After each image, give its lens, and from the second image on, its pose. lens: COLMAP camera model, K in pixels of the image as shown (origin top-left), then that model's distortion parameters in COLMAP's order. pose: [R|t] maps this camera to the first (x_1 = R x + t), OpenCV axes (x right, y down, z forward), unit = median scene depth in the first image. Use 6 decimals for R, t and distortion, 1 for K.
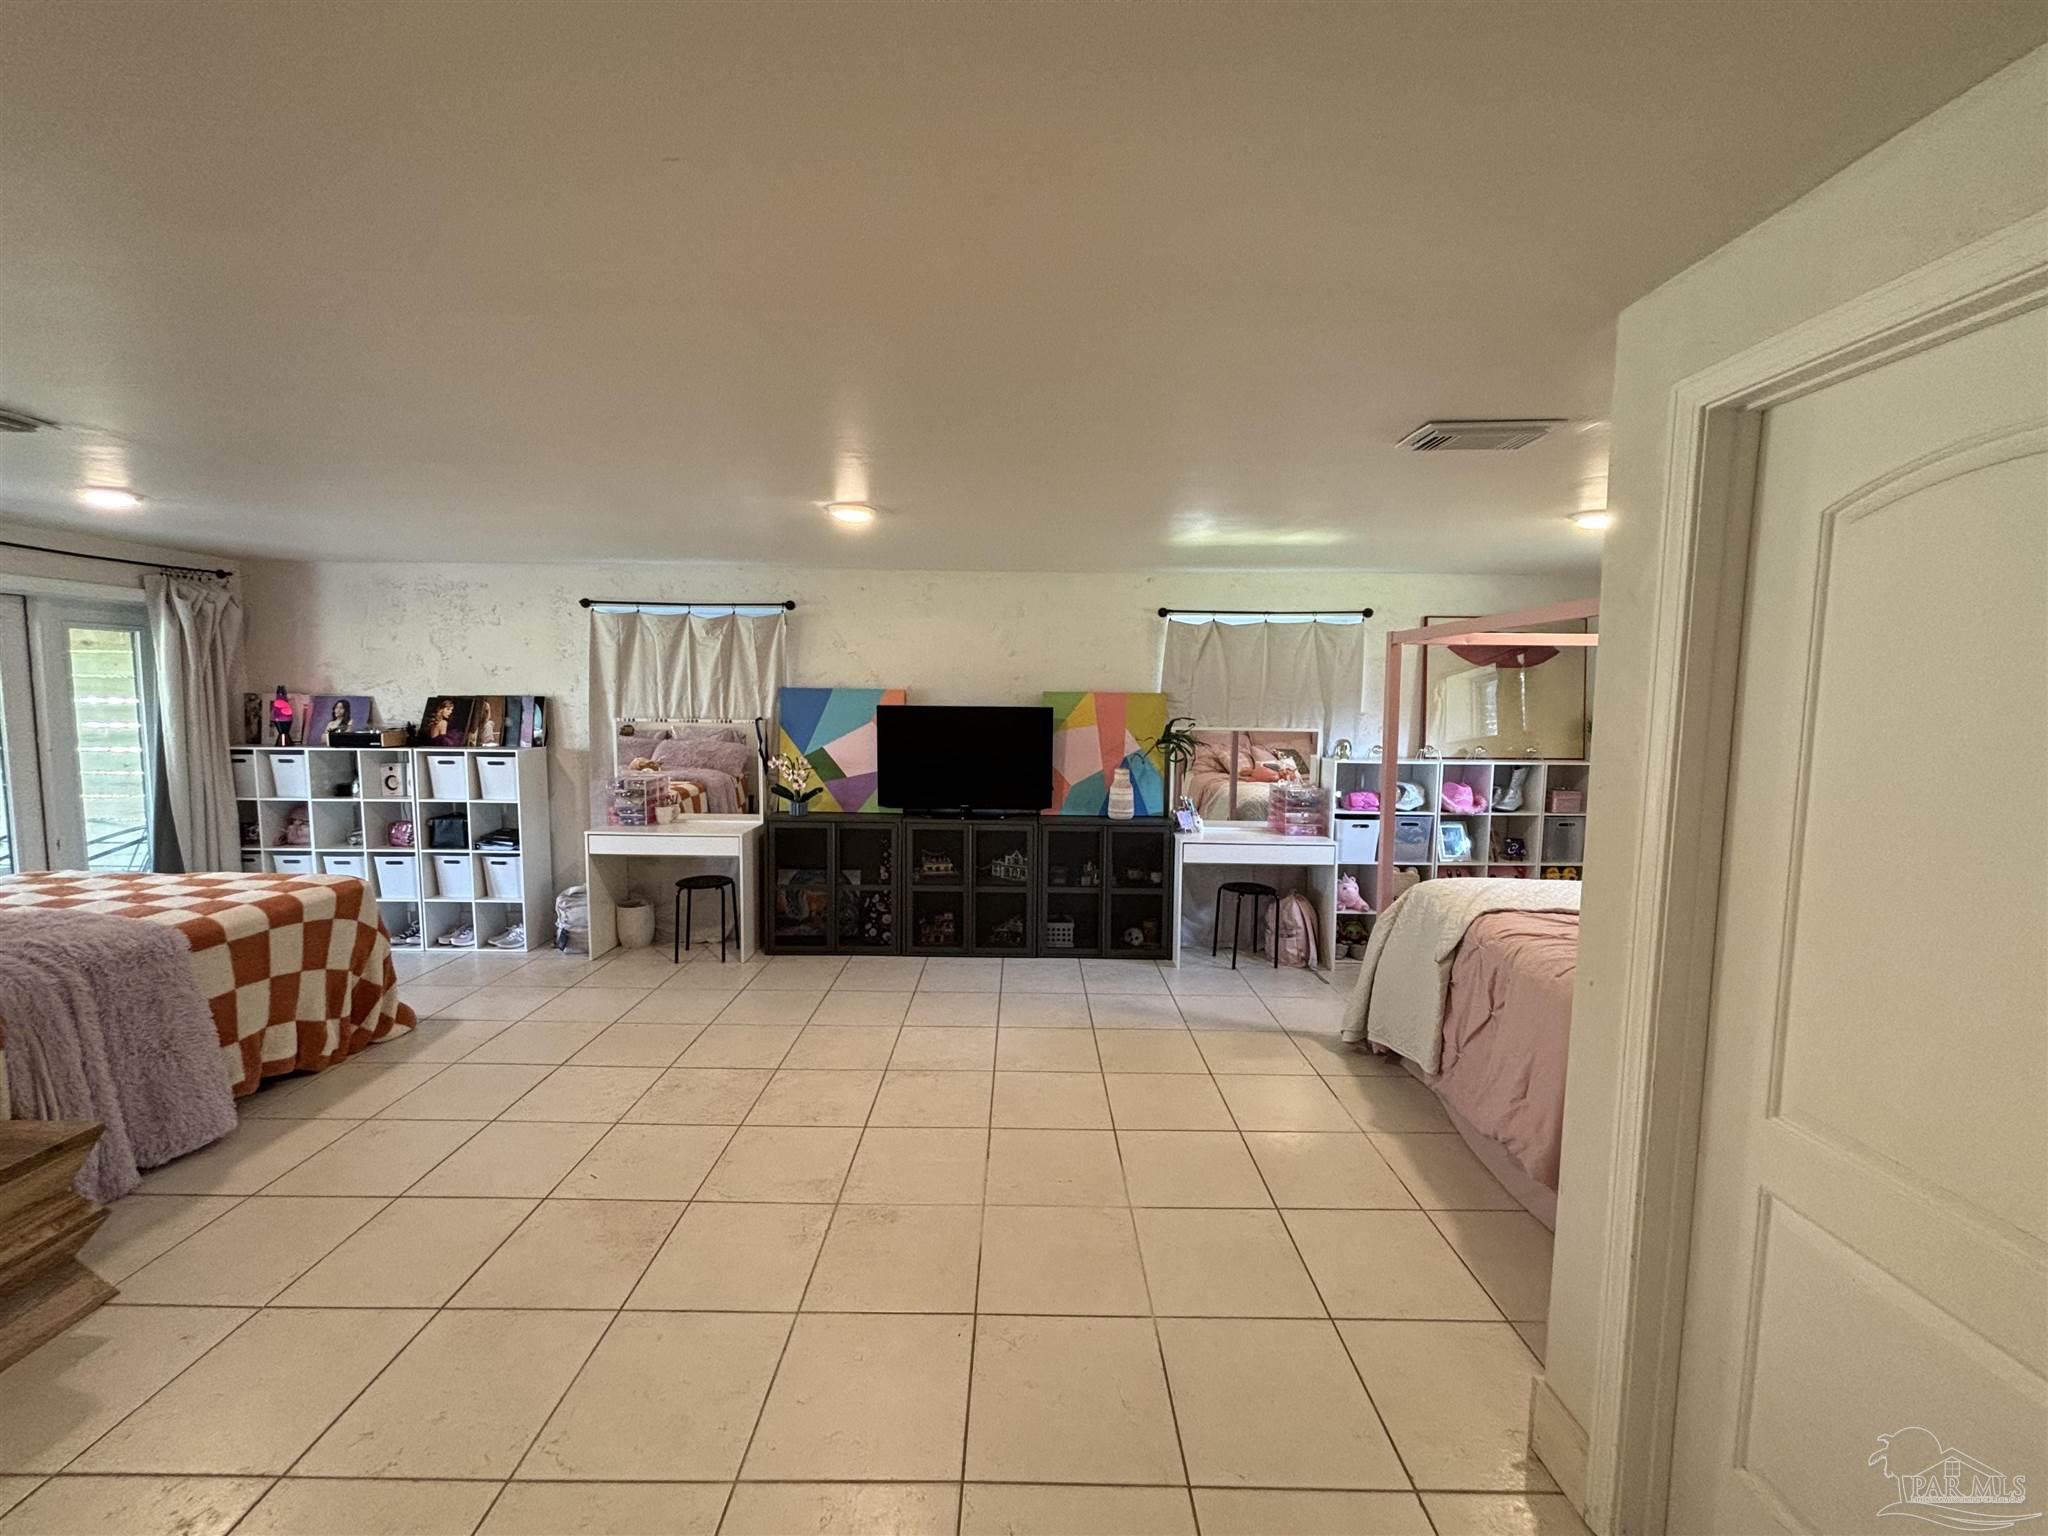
lens RADIAL K [[823.4, 0, 1022.6], [0, 823.4, 762.9], [0, 0, 1]] dist [0.002379, -0.002736]
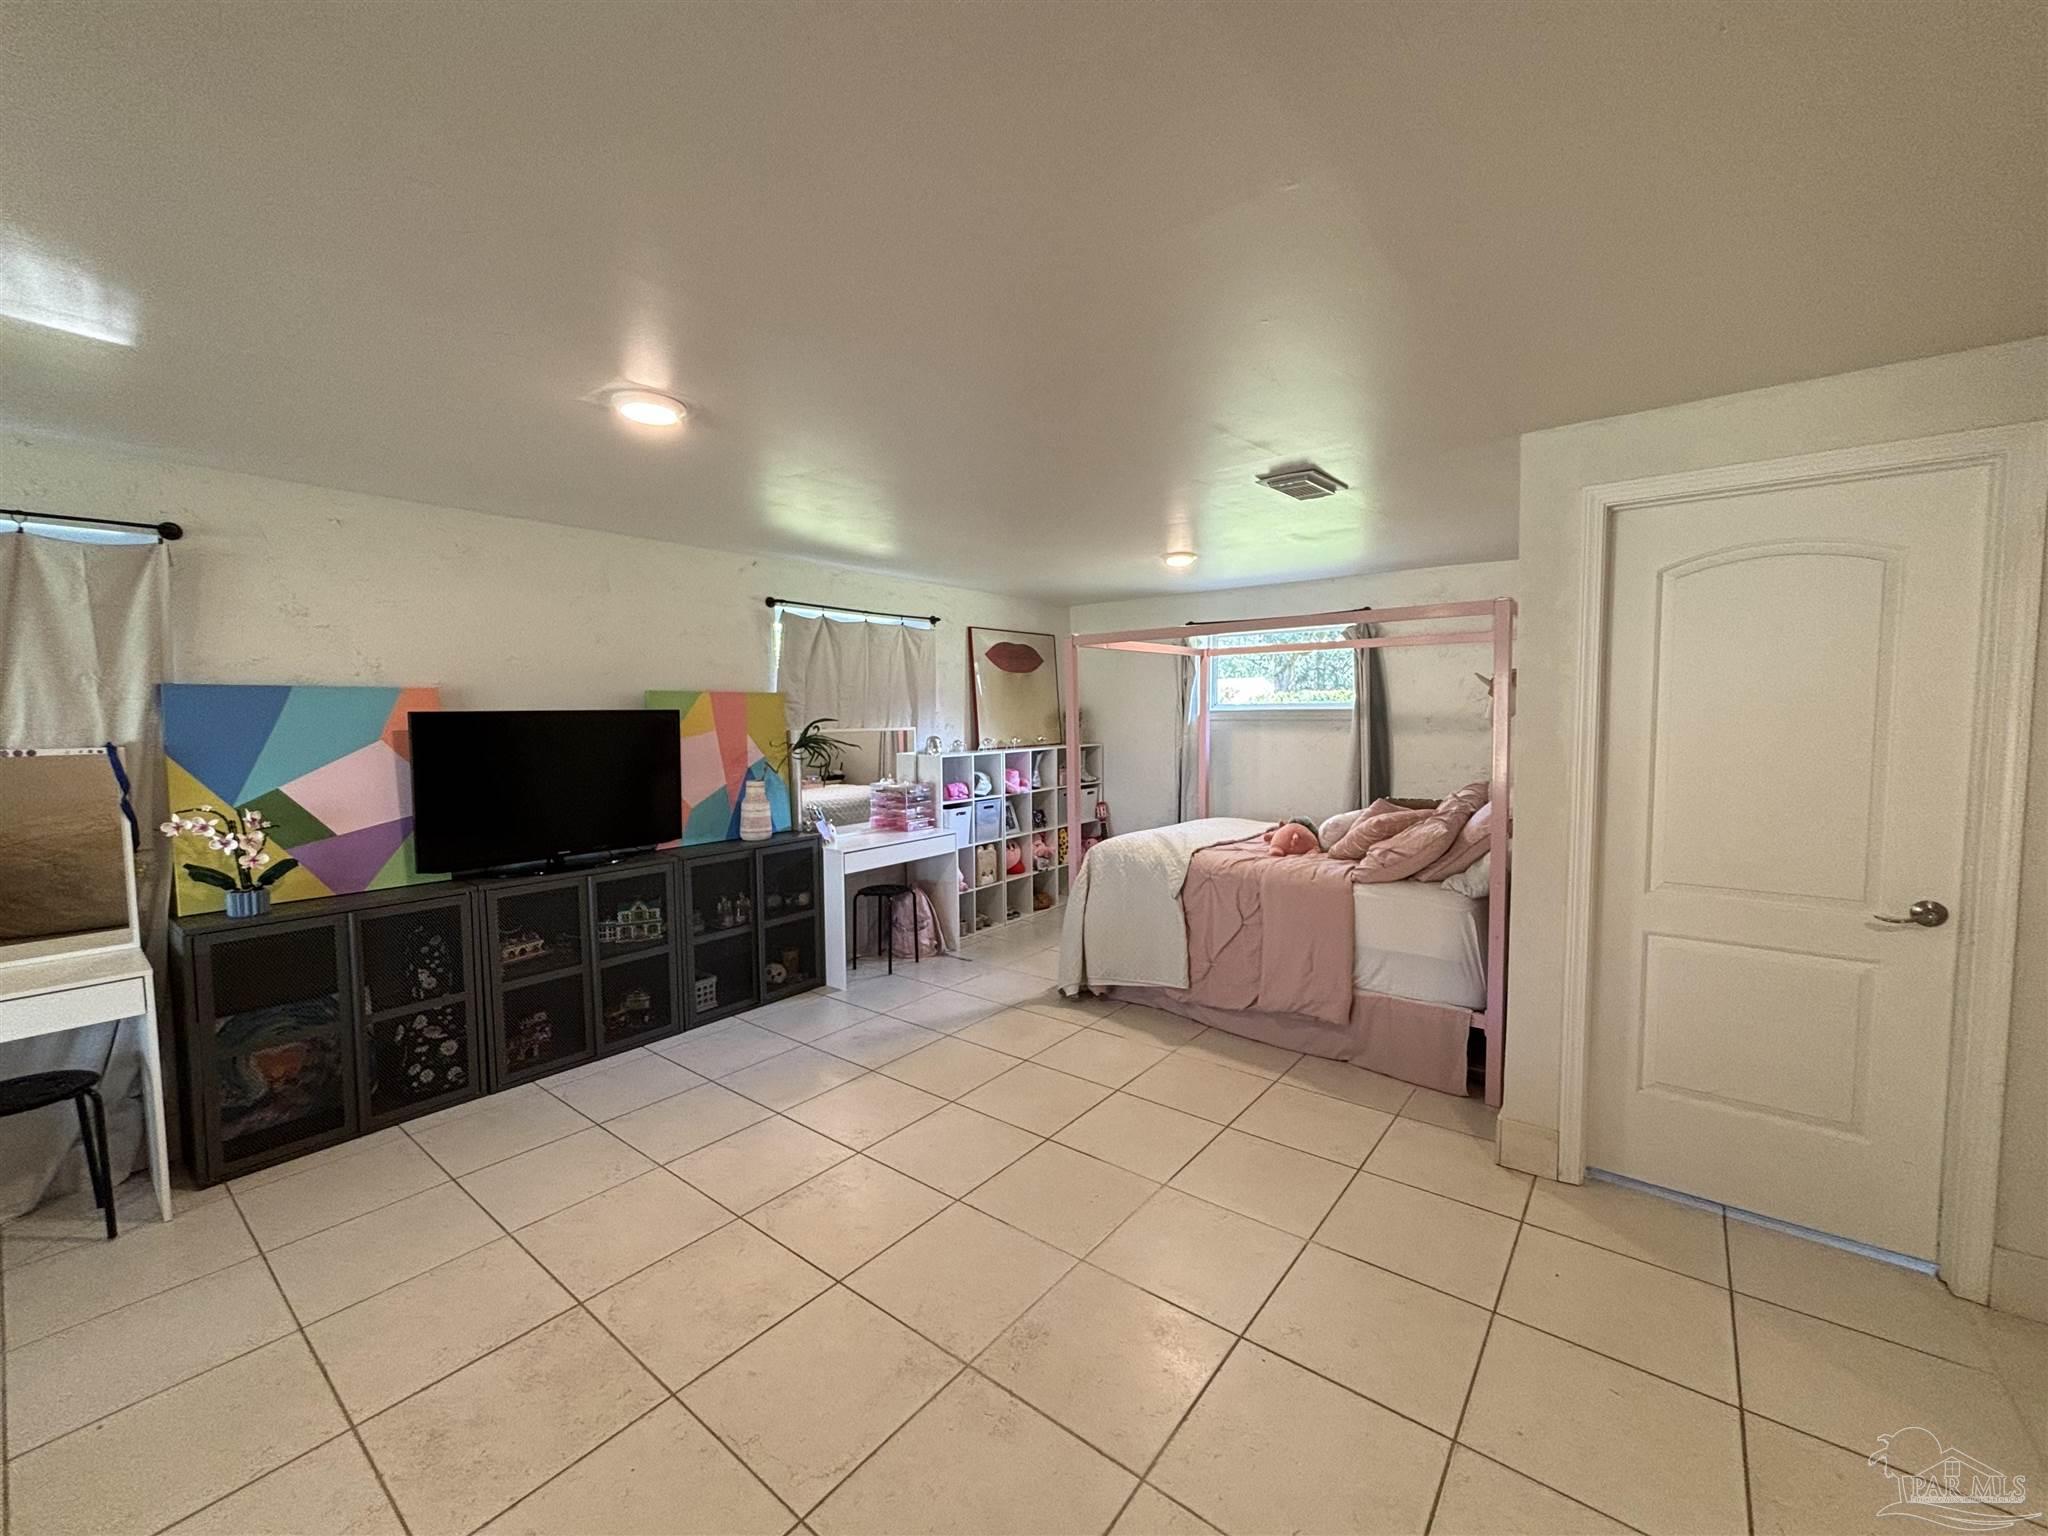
lens RADIAL K [[823.4, 0, 1027.3], [0, 823.4, 764.3], [0, 0, 1]] dist [0.002379, -0.002736]
pose [[0.617273, -0.069533, 0.783670, -0.375603], [0.084307, 0.996197, 0.021984, -0.005097], [-0.782219, 0.052499, 0.620788, 0.245585]]
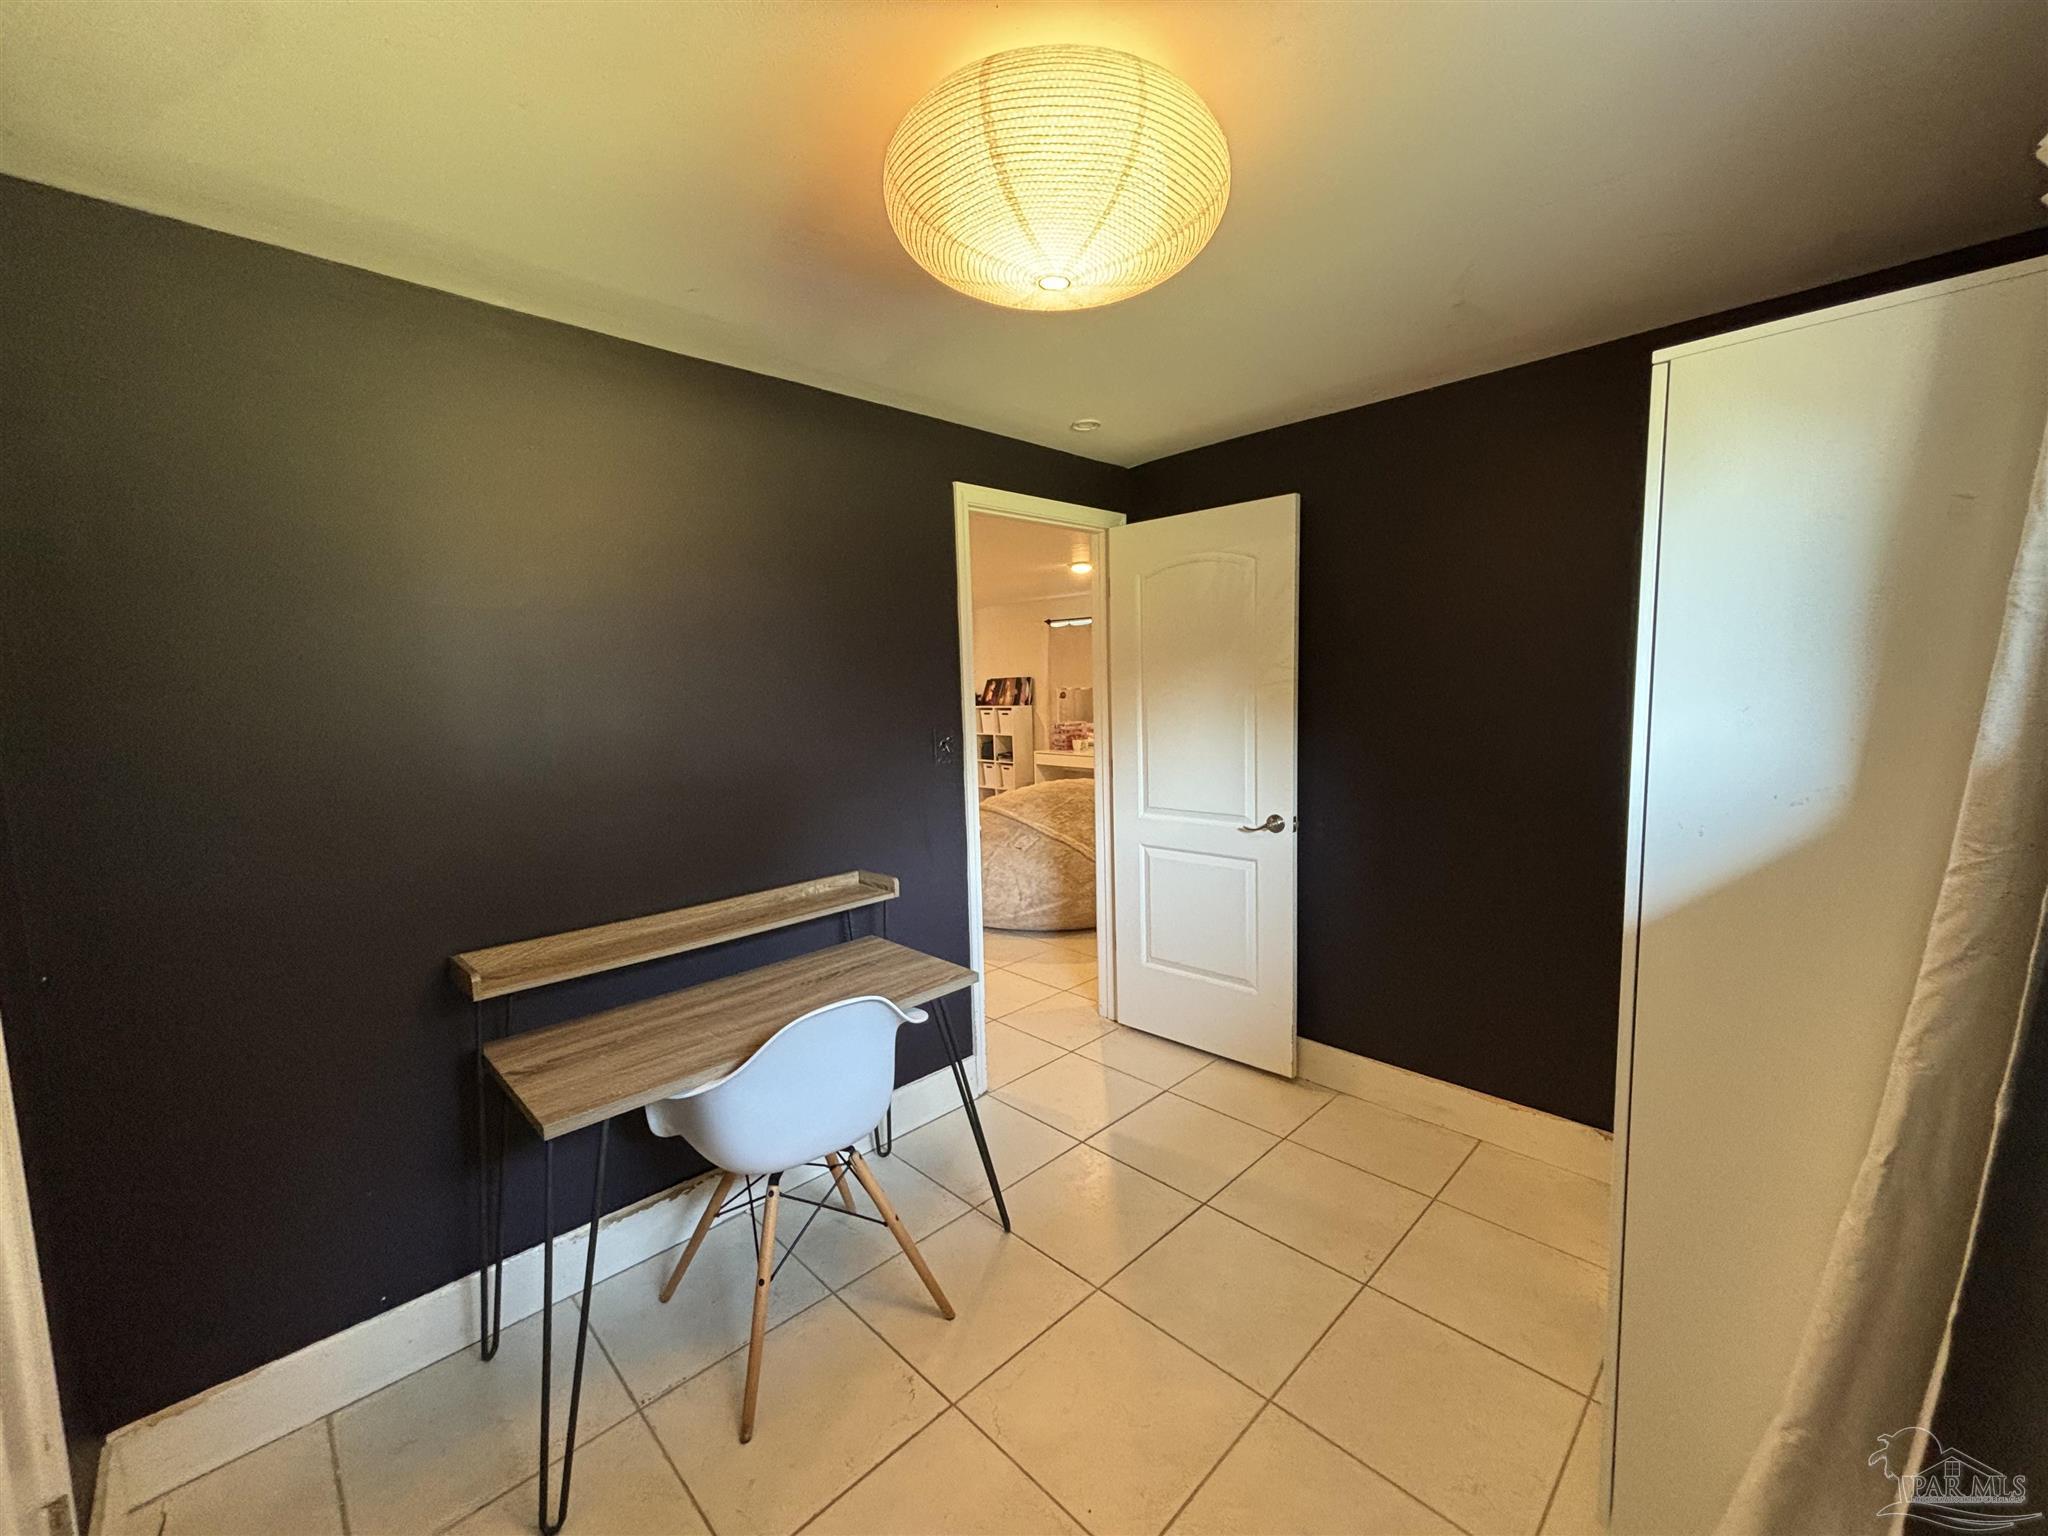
lens RADIAL K [[823.4, 0, 1026.6], [0, 823.4, 770.3], [0, 0, 1]] dist [0.002379, -0.002736]
pose [[0.704288, 0.043636, -0.708572, 0.690323], [-0.019461, 0.998921, 0.042173, 0.046404], [0.709648, -0.015913, 0.704377, -0.254895]]
